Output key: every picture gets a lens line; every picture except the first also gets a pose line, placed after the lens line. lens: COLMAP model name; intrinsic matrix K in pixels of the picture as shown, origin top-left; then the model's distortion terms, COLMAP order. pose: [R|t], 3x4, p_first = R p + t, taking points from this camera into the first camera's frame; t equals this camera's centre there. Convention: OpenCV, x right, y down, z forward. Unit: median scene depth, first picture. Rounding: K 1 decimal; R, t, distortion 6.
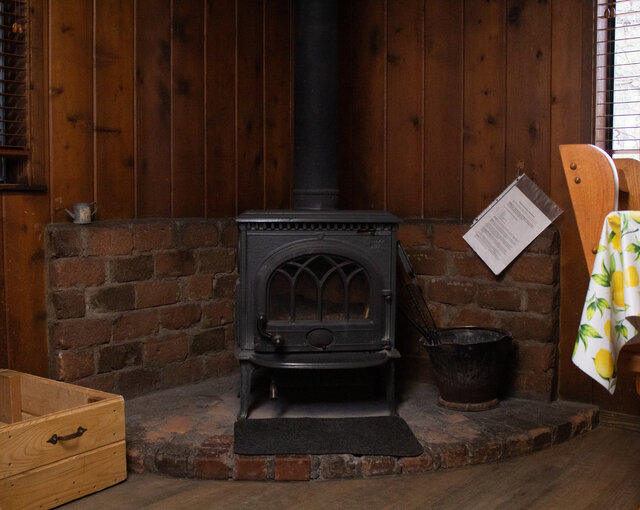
lens RADIAL K [[711.5, 0, 319.8], [0, 711.5, 264.4], [0, 0, 1]] dist [-0.083928, 0.003963]
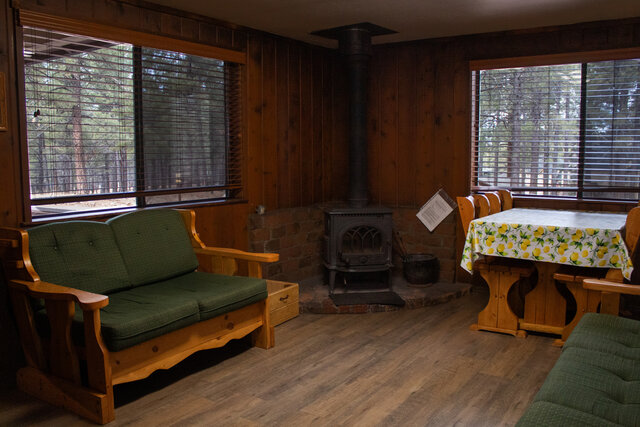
lens RADIAL K [[569.1, 0, 320.0], [0, 569.1, 213.5], [0, 0, 1]] dist [-0.102715, 0.013793]
pose [[0.995720, -0.016032, 0.091015, -0.322651], [0.013331, 0.999455, 0.030199, -0.118715], [-0.091449, -0.028857, 0.995392, -0.949456]]
